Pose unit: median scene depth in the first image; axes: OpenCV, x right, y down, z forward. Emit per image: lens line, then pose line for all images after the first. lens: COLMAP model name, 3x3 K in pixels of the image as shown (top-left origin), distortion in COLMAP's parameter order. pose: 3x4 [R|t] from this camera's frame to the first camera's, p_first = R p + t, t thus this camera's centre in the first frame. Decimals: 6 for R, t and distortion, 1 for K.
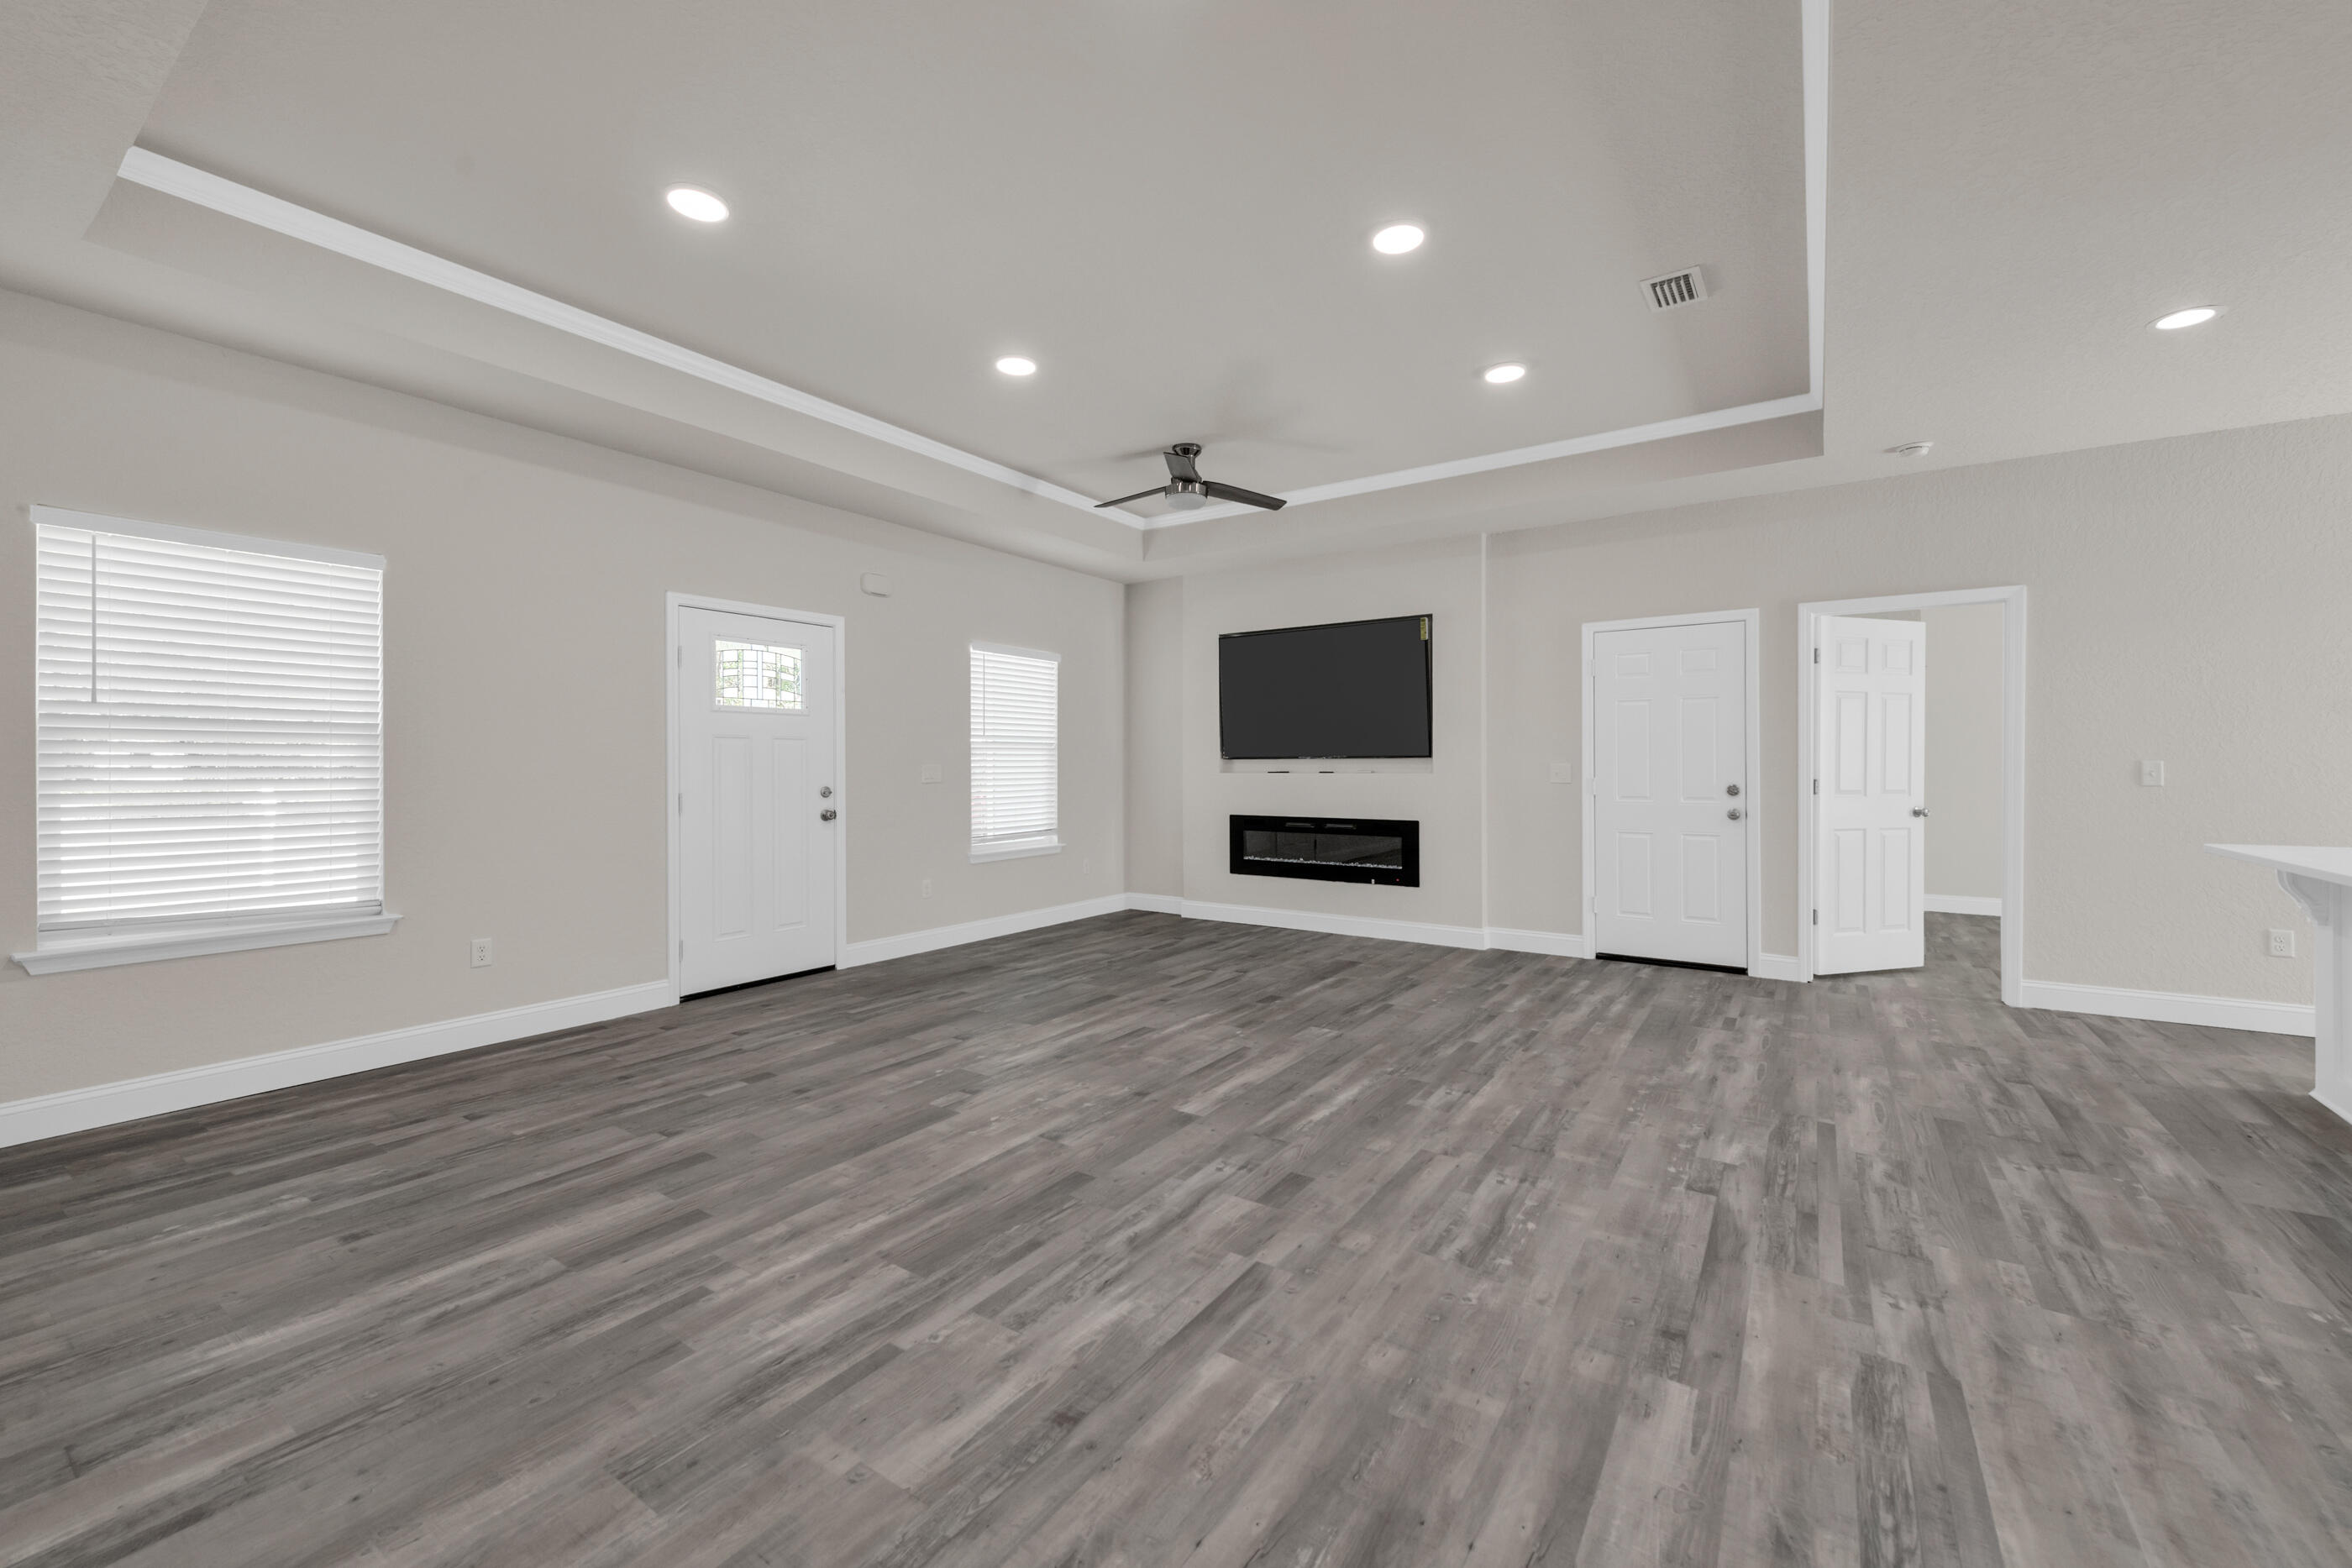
lens RADIAL K [[930.7, 0, 1189.6], [0, 930.7, 765.3], [0, 0, 1]] dist [0.020339, -0.006110]
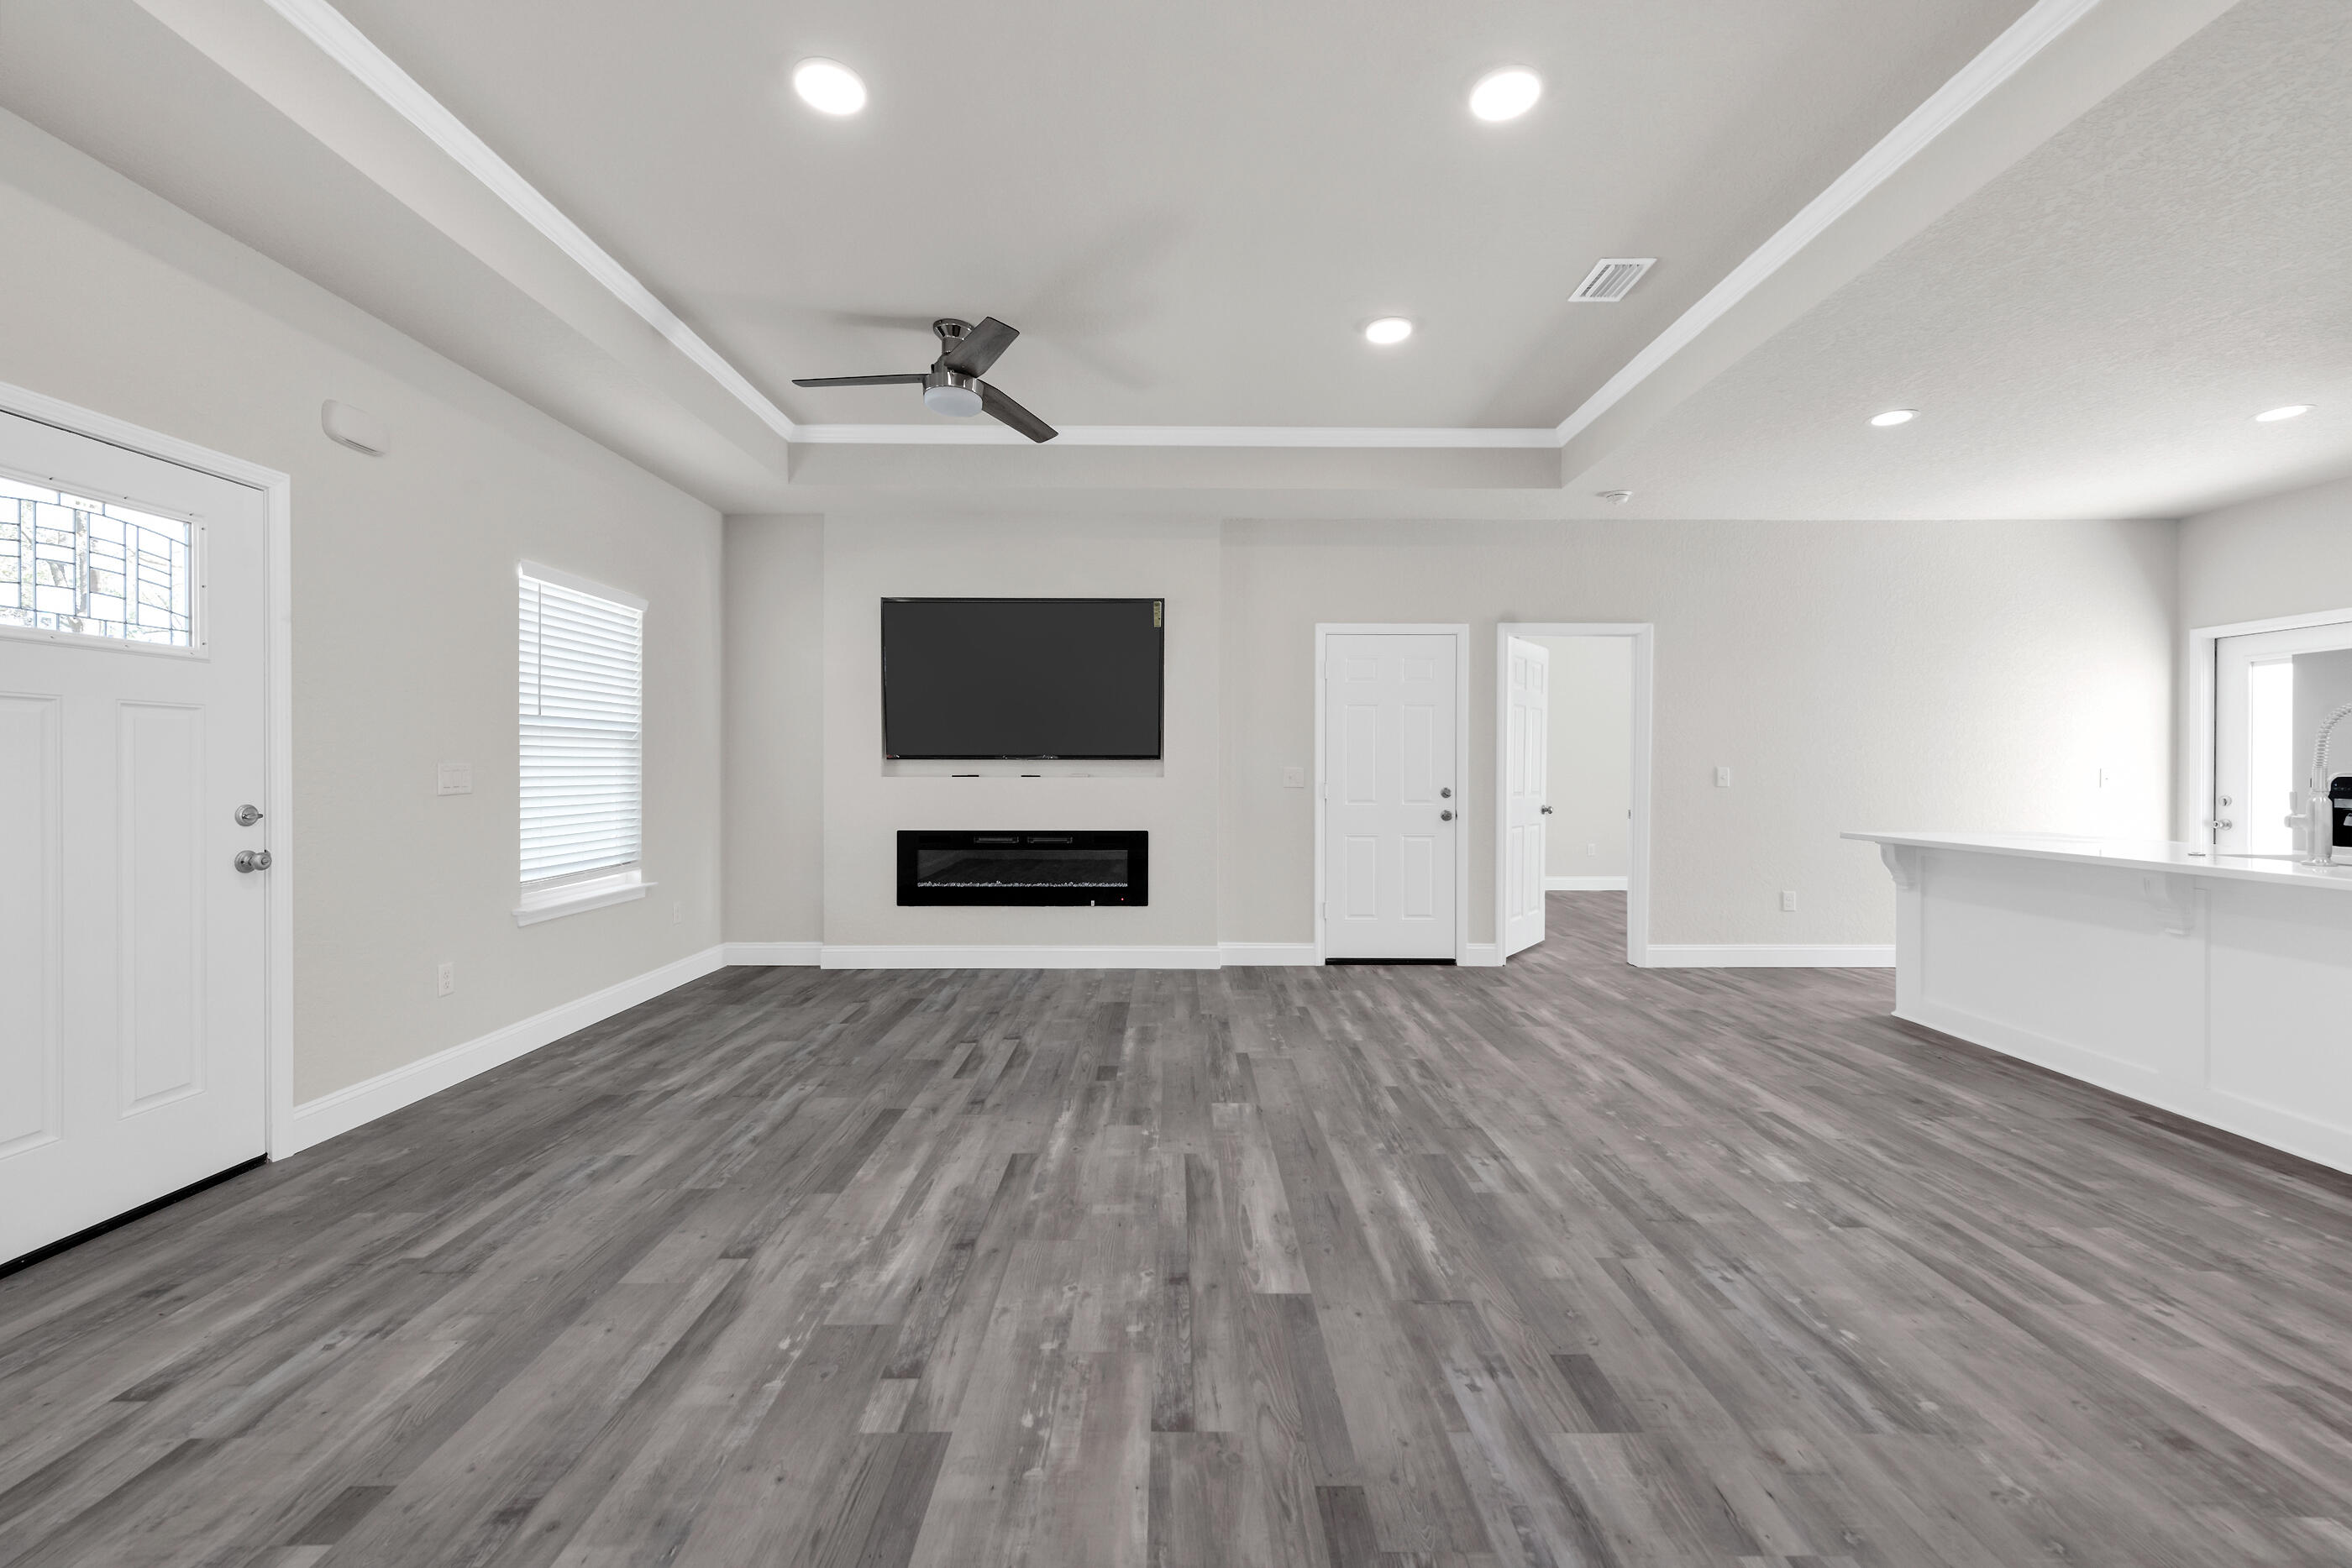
lens RADIAL K [[930.7, 0, 1187.7], [0, 930.7, 768.5], [0, 0, 1]] dist [0.020339, -0.006110]
pose [[0.824901, 0.004368, 0.565260, -0.309686], [-0.004397, 0.999989, -0.001311, 0.002478], [-0.565260, -0.001404, 0.824912, 0.353136]]
